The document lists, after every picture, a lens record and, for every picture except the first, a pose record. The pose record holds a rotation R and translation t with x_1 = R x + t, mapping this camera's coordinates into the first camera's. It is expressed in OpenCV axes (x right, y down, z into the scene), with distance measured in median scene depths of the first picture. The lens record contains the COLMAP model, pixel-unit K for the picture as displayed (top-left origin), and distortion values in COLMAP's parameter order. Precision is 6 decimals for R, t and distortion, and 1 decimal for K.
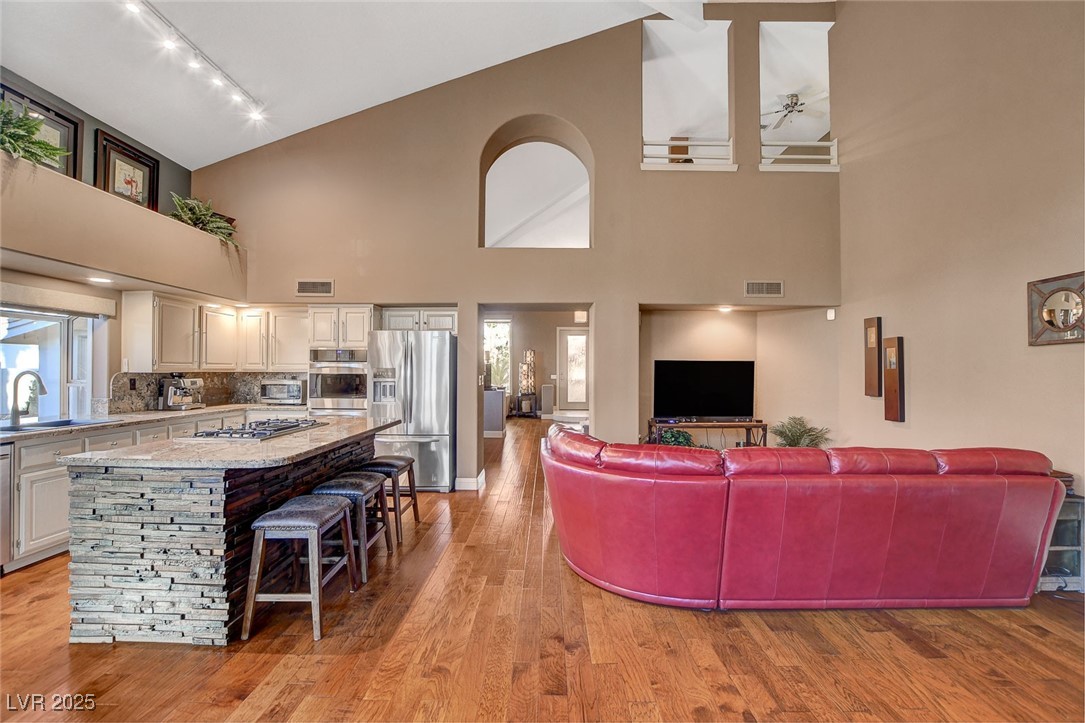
lens RADIAL K [[489.1, 0, 537.7], [0, 489.1, 363.1], [0, 0, 1]] dist [-0.012615, 0.000976]
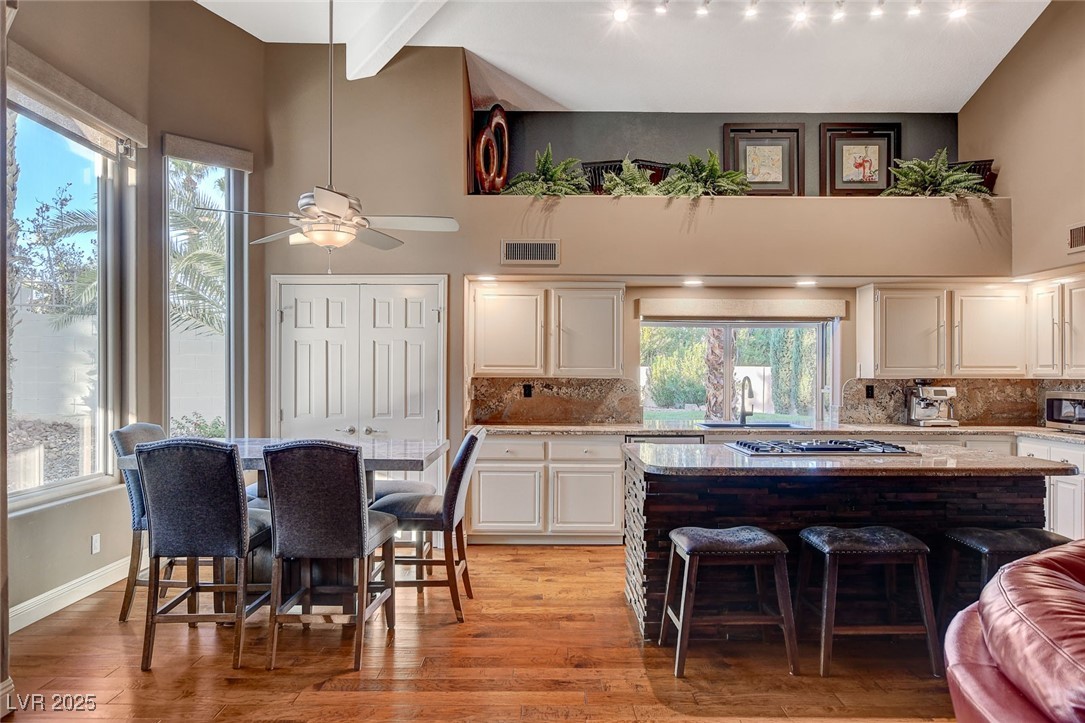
lens RADIAL K [[705.8, 0, 540.7], [0, 705.8, 372.9], [0, 0, 1]] dist [0.003937, 0.001734]
pose [[0.012977, -0.002921, -0.999912, 0.416035], [0.011800, 0.999927, -0.002768, 0.005399], [0.999846, -0.011763, 0.013010, 0.364685]]
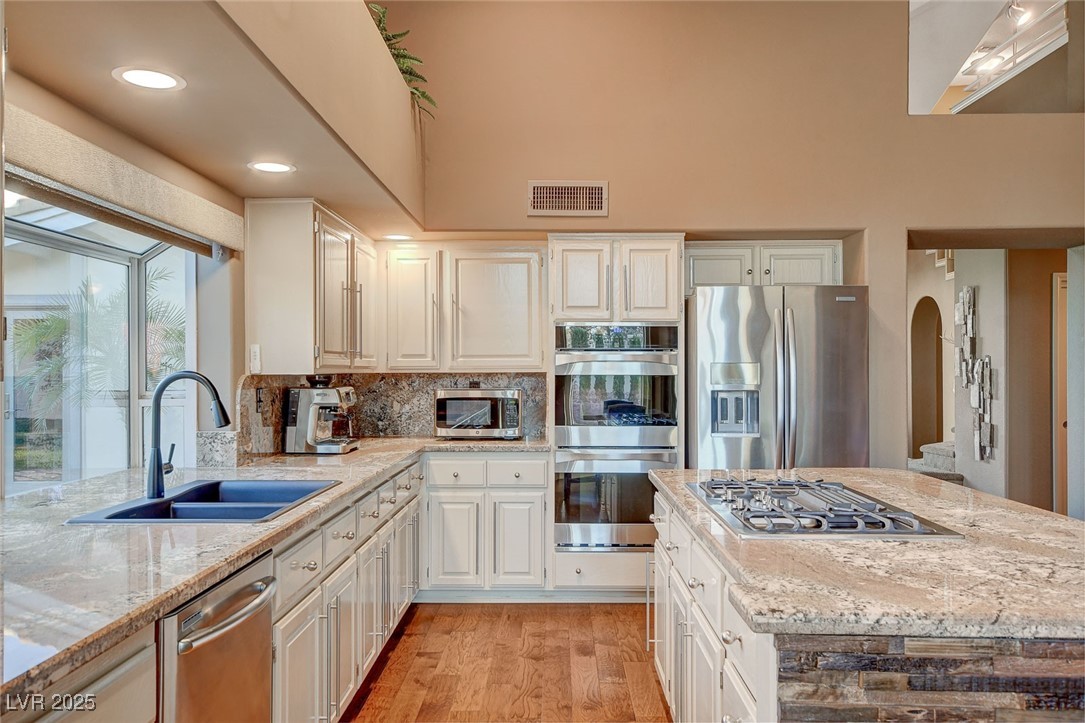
lens RADIAL K [[841.8, 0, 542.3], [0, 841.8, 366.5], [0, 0, 1]] dist [-0.003436, -0.000144]
pose [[0.999968, -0.004677, 0.006498, -0.537993], [0.004609, 0.999934, 0.010519, 0.003817], [-0.006547, -0.010489, 0.999924, 0.178343]]
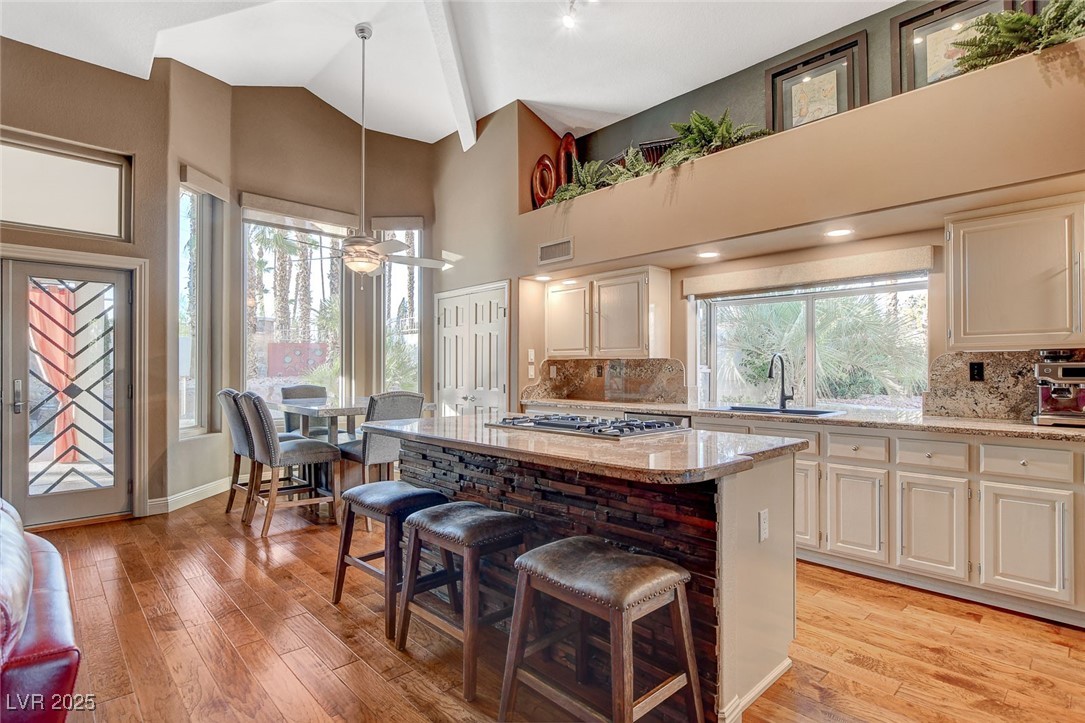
lens RADIAL K [[539.0, 0, 545.0], [0, 539.0, 362.7], [0, 0, 1]] dist [0.003987, -0.000354]
pose [[-0.713502, -0.010927, -0.700568, 0.024042], [0.009403, 0.999639, -0.025168, 0.041812], [0.700590, -0.024545, -0.713142, 1.043362]]
